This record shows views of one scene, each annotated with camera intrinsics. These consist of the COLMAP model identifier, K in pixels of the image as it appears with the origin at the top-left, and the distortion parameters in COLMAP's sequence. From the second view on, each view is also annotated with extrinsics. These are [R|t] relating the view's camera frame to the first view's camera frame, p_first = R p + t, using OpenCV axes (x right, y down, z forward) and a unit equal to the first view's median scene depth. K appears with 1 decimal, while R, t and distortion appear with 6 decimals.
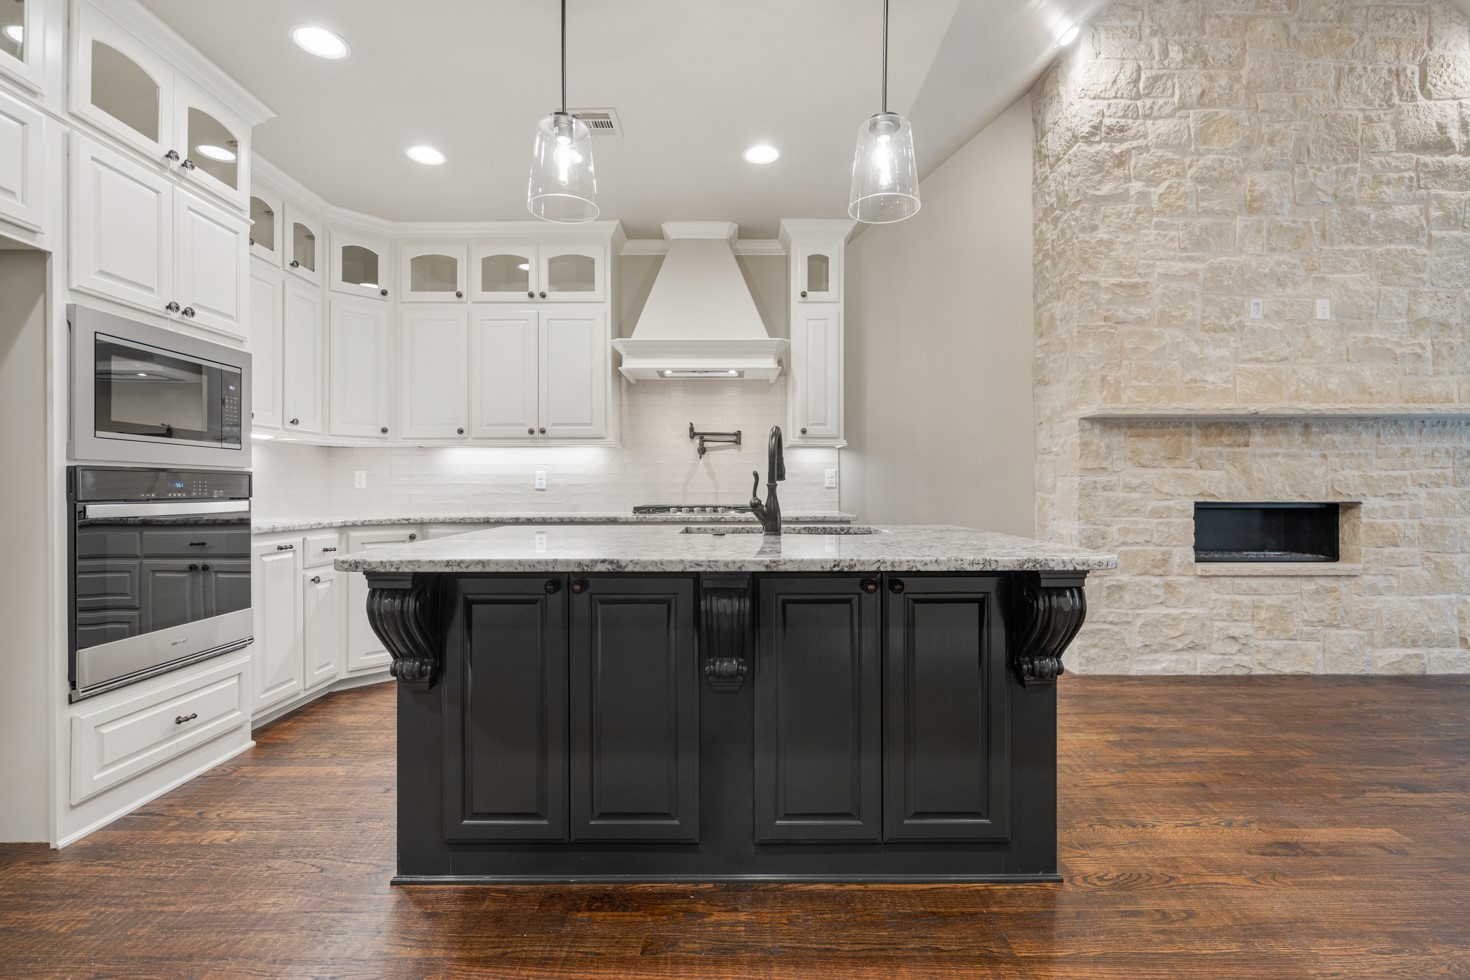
lens RADIAL K [[675.7, 0, 735.3], [0, 675.7, 486.7], [0, 0, 1]] dist [-0.004380, 0.003124]
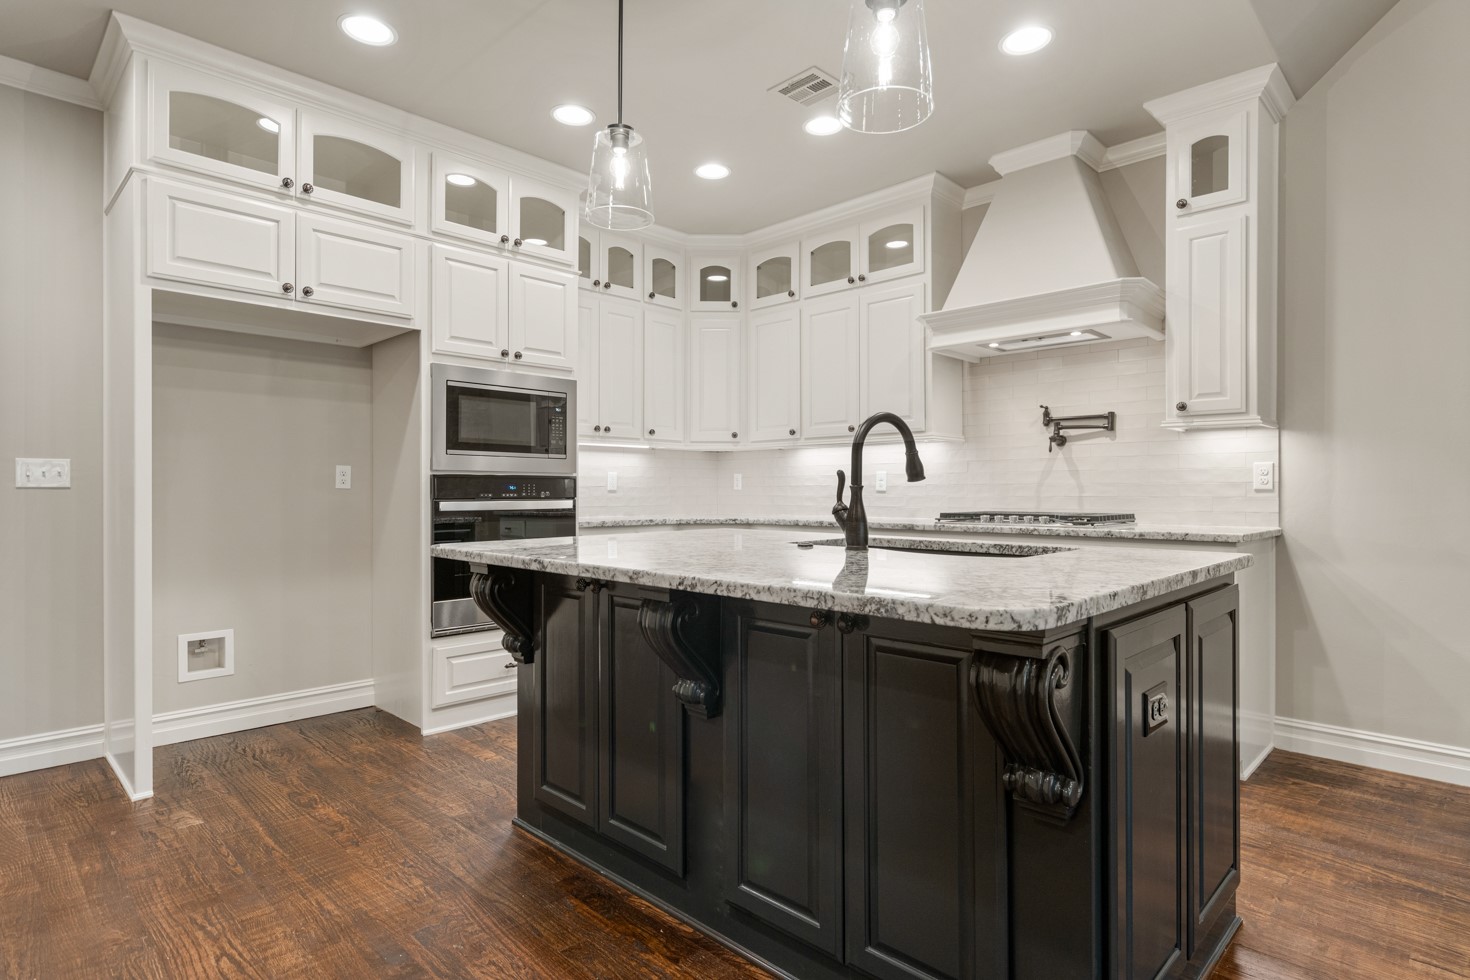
lens RADIAL K [[775.1, 0, 737.9], [0, 775.1, 489.3], [0, 0, 1]] dist [0.006704, -0.001160]
pose [[0.714367, 0.000826, -0.699771, 0.345796], [0.000379, 0.999999, 0.001567, -0.000903], [0.699771, -0.001384, 0.714365, 0.141463]]
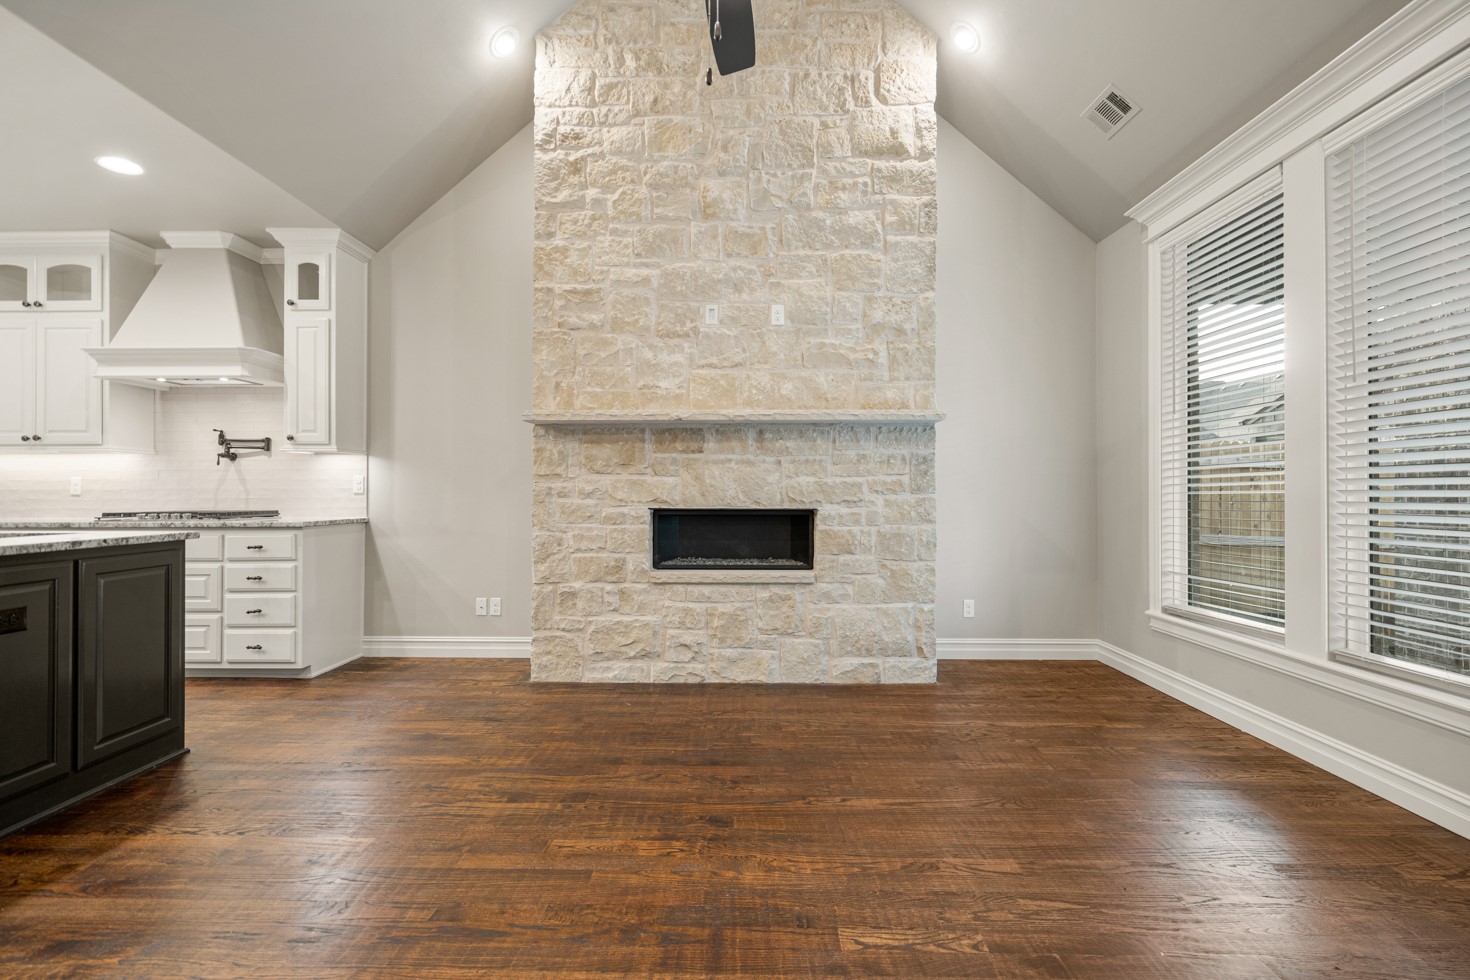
lens RADIAL K [[675.7, 0, 737.2], [0, 675.7, 485.1], [0, 0, 1]] dist [-0.004380, 0.003124]
pose [[0.999808, 0.000773, -0.019576, 0.831491], [-0.000963, 0.999953, -0.009682, -0.002373], [0.019567, 0.009699, 0.999761, 0.006217]]
